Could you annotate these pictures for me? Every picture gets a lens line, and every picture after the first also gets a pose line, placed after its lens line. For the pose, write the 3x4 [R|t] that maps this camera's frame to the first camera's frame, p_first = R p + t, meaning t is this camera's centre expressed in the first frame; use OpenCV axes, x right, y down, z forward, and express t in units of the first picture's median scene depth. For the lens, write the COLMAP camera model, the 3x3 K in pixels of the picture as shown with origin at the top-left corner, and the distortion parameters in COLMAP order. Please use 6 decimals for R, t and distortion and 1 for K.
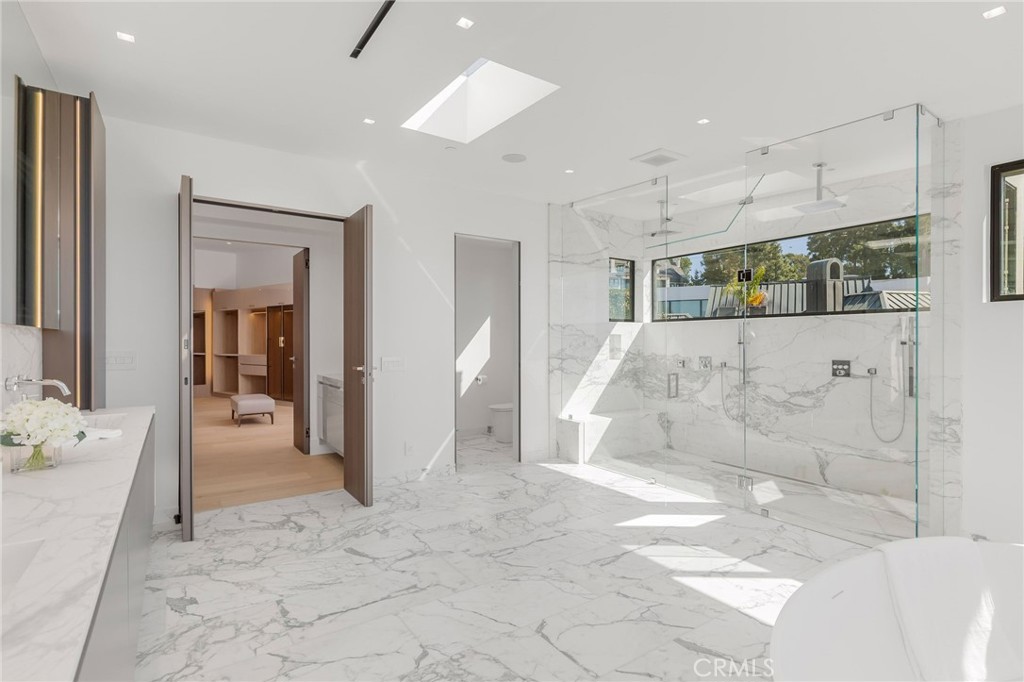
lens RADIAL K [[495.7, 0, 510.4], [0, 495.7, 341.2], [0, 0, 1]] dist [-0.001194, 0.001213]
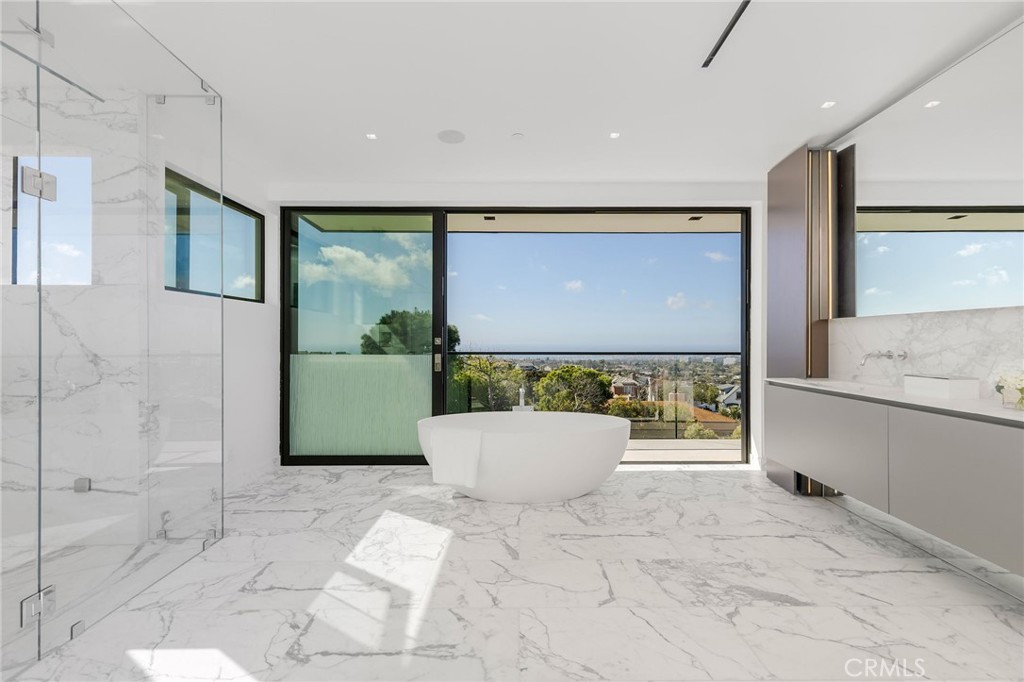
lens RADIAL K [[456.6, 0, 532.4], [0, 456.6, 338.8], [0, 0, 1]] dist [0.003691, -0.000469]
pose [[-0.845238, 0.005633, 0.534360, -0.291948], [0.003609, 0.999982, -0.004831, 0.040371], [-0.534378, -0.002155, -0.845243, 1.753672]]
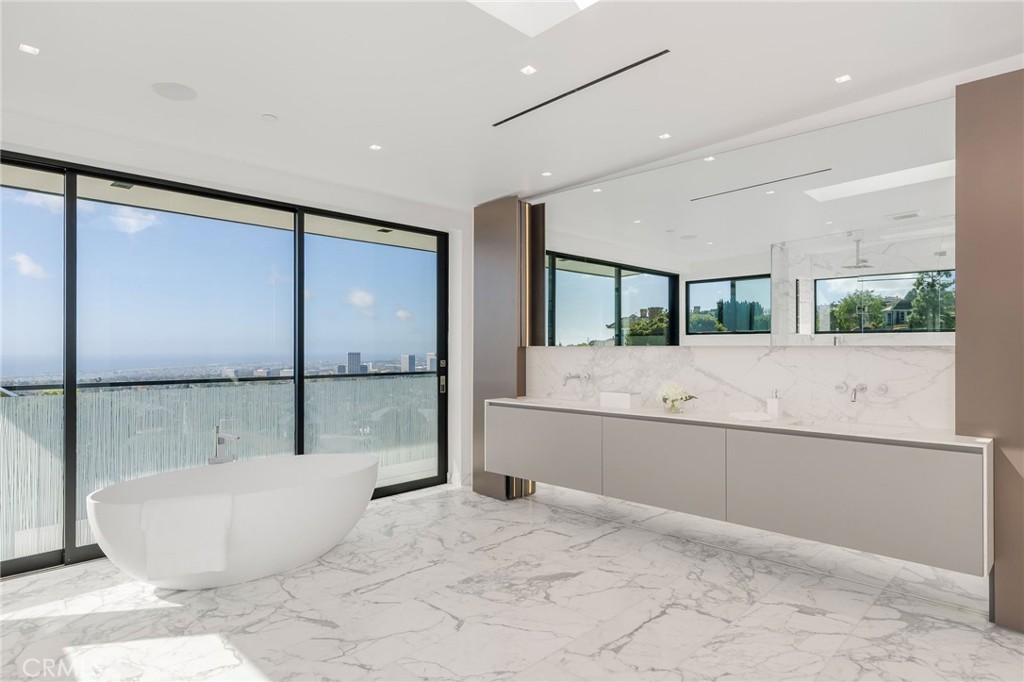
lens RADIAL K [[565.8, 0, 517.9], [0, 565.8, 348.1], [0, 0, 1]] dist [0.007941, 0.000163]
pose [[-0.974131, 0.003814, -0.225951, 0.200078], [0.003568, 0.999993, 0.001493, -0.022021], [0.225955, 0.000648, -0.974137, 2.080427]]
